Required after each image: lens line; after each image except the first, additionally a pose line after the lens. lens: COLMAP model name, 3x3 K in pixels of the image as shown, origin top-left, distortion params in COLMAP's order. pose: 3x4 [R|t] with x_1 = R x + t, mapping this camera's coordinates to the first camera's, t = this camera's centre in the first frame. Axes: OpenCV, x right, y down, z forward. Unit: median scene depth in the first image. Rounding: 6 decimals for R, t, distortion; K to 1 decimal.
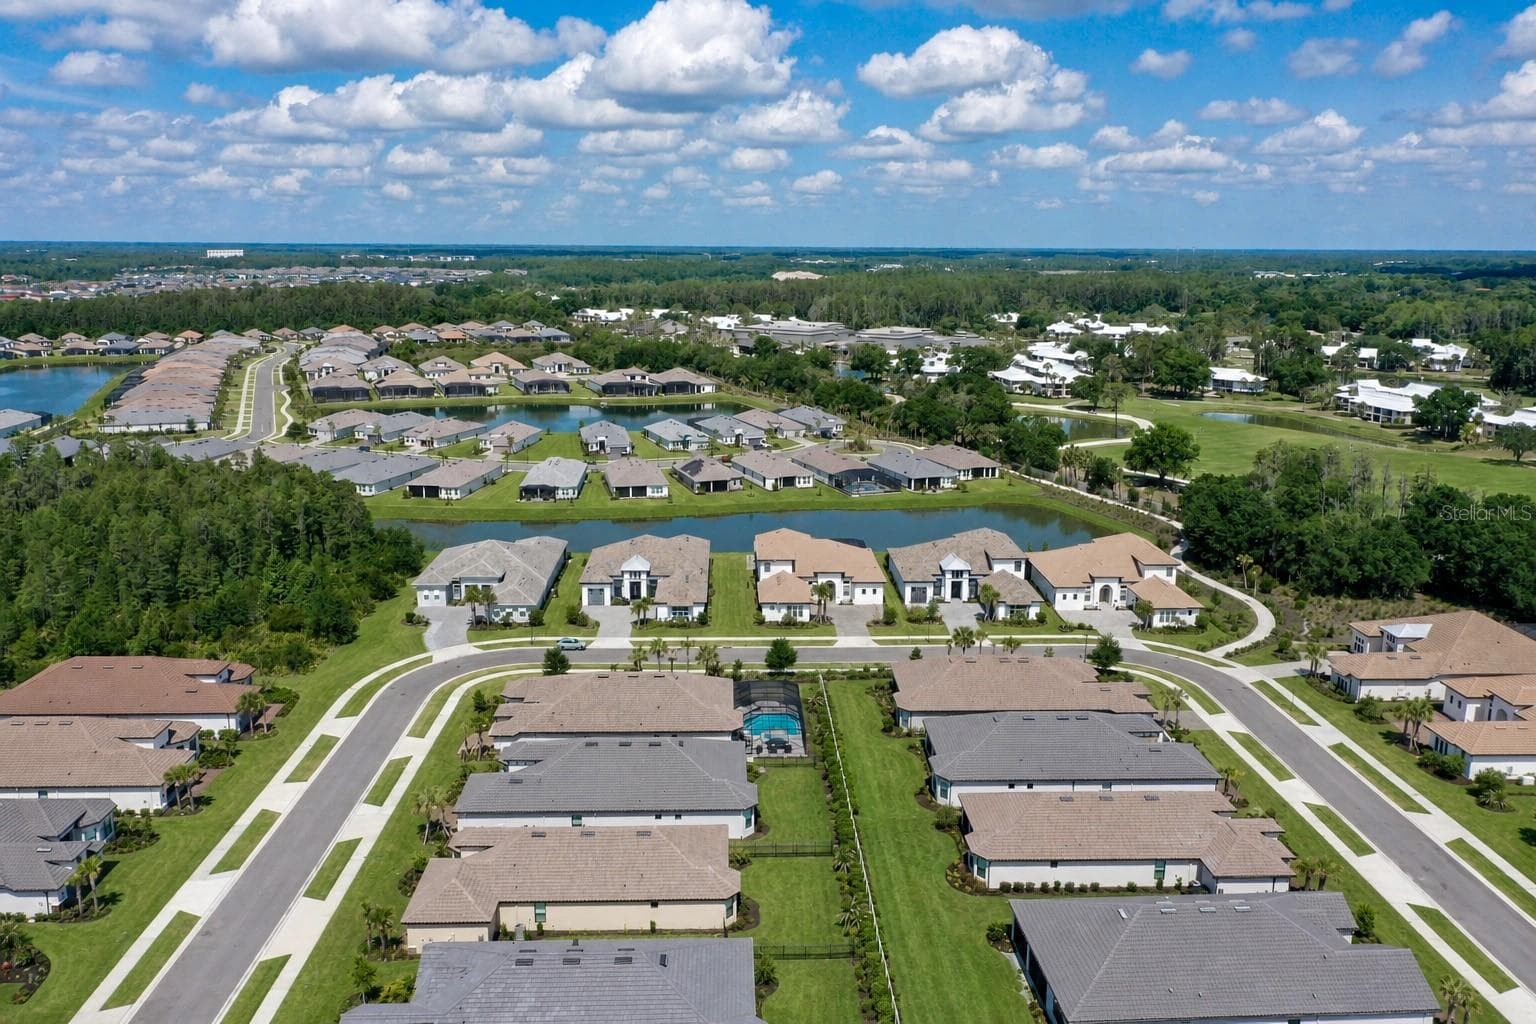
lens RADIAL K [[1173.1, 0, 772.9], [0, 1173.1, 578.3], [0, 0, 1]] dist [0.008676, 0.005791]
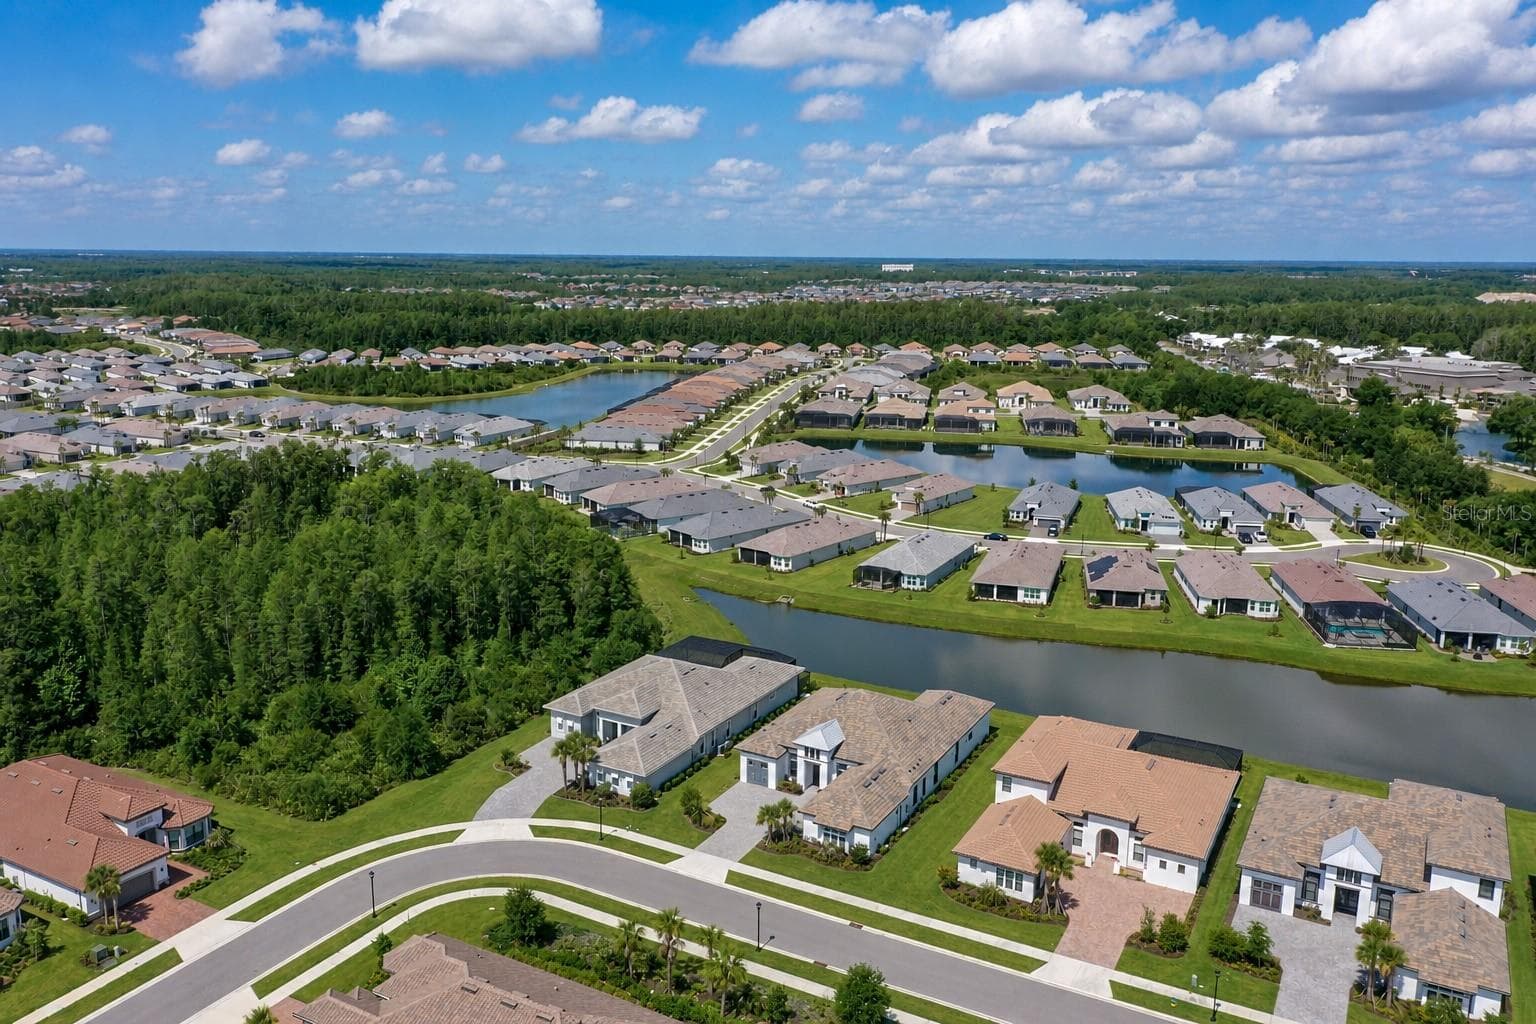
lens RADIAL K [[1204.0, 0, 769.9], [0, 1204.0, 515.4], [0, 0, 1]] dist [0.005078, 0.010009]
pose [[0.858054, 0.110175, -0.501602, 0.126800], [-0.143732, 0.989203, -0.028597, -0.075550], [0.493035, 0.096634, 0.864626, 0.254221]]
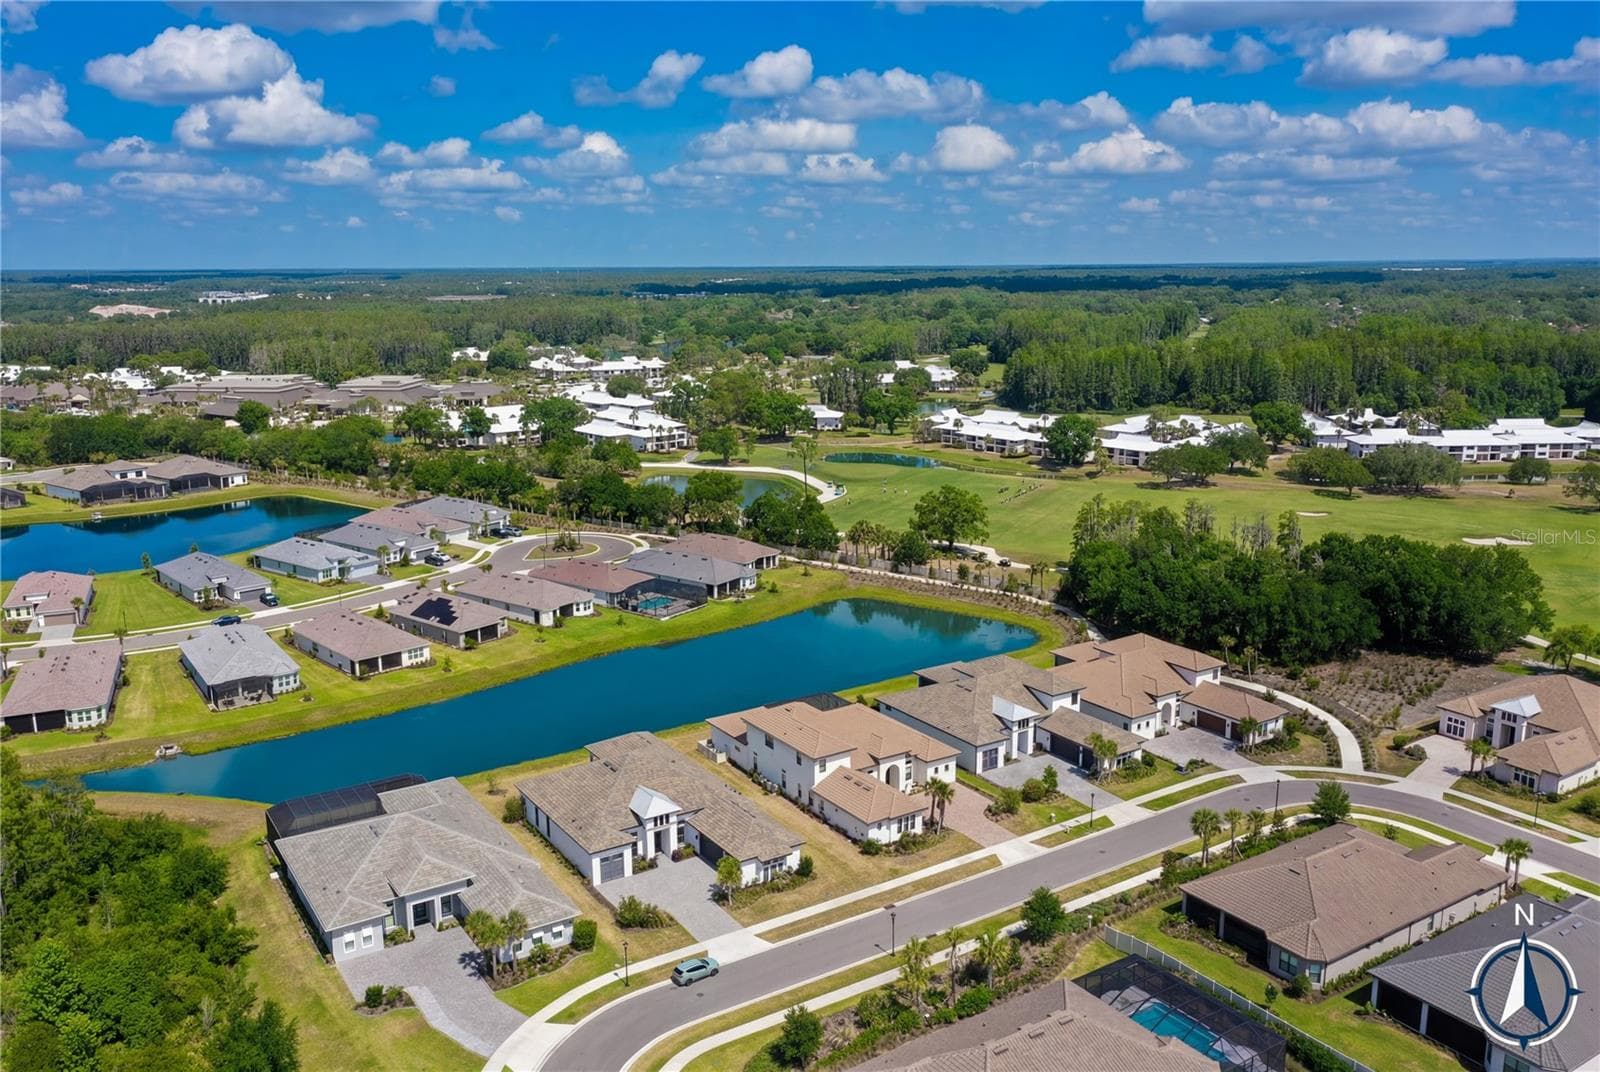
lens RADIAL K [[1254.2, 0, 802.0], [0, 1254.2, 539.6], [0, 0, 1]] dist [0.005078, 0.010009]
pose [[0.857126, -0.121203, 0.500644, -0.256746], [0.151662, 0.988222, -0.020409, -0.088735], [-0.492273, 0.093421, 0.865413, 0.219923]]
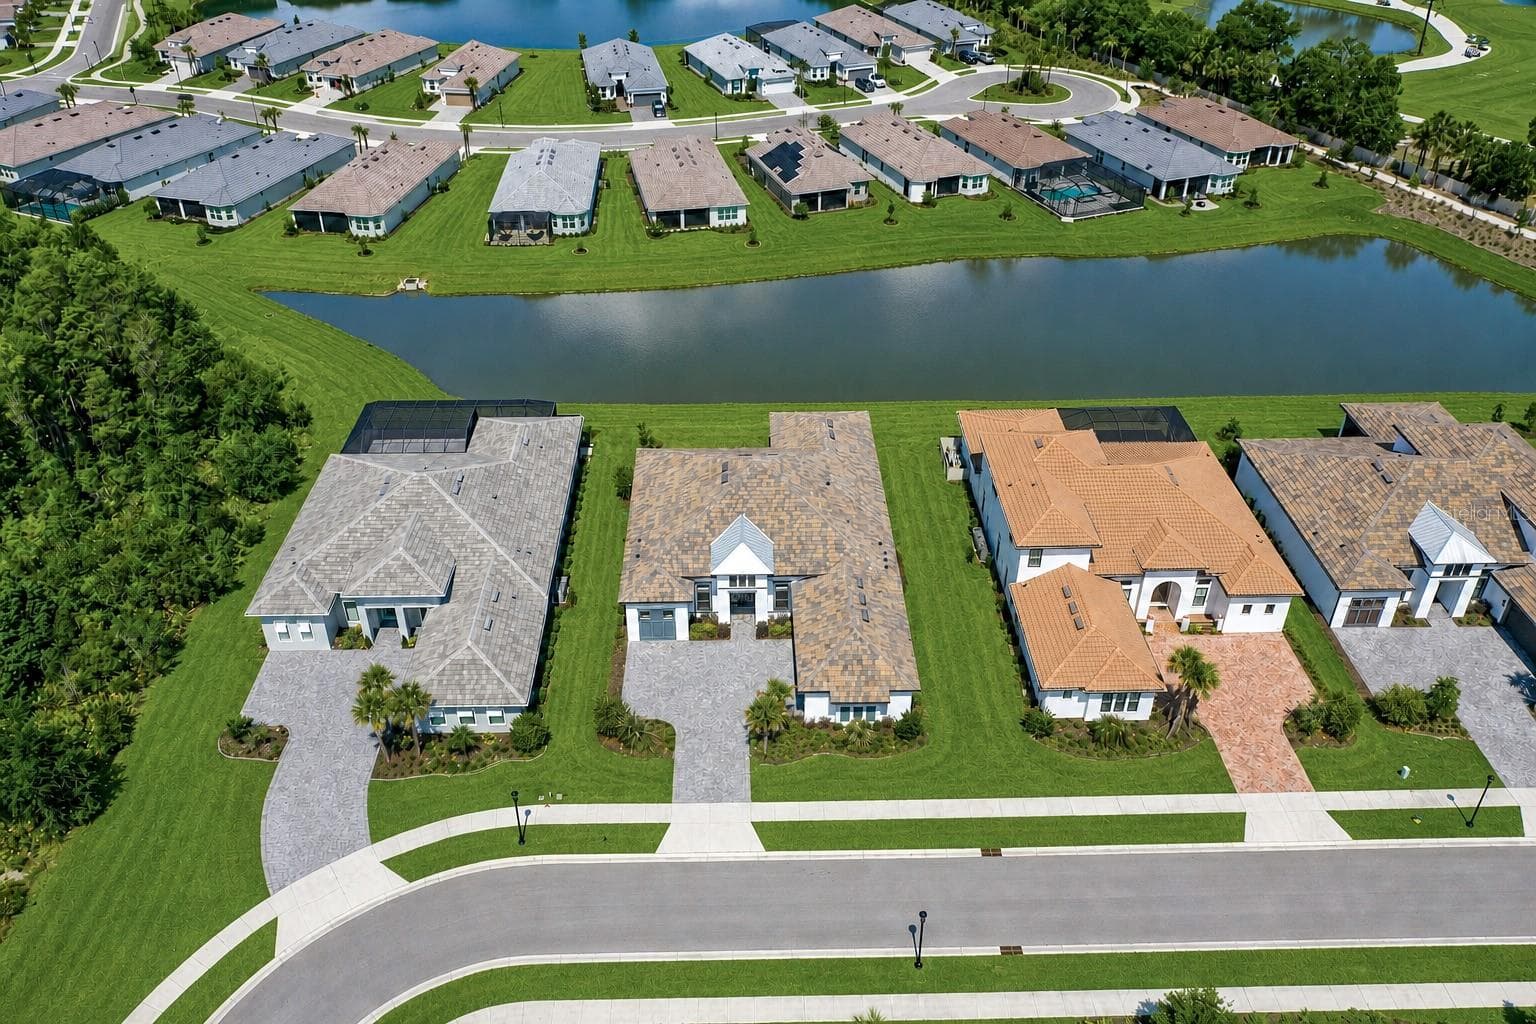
lens RADIAL K [[1204.0, 0, 769.9], [0, 1204.0, 515.4], [0, 0, 1]] dist [0.005078, 0.010009]
pose [[0.999908, 0.000932, -0.013547, -0.067047], [0.003307, 0.950884, 0.309530, -0.112457], [0.013170, -0.309546, 0.950793, 0.378950]]
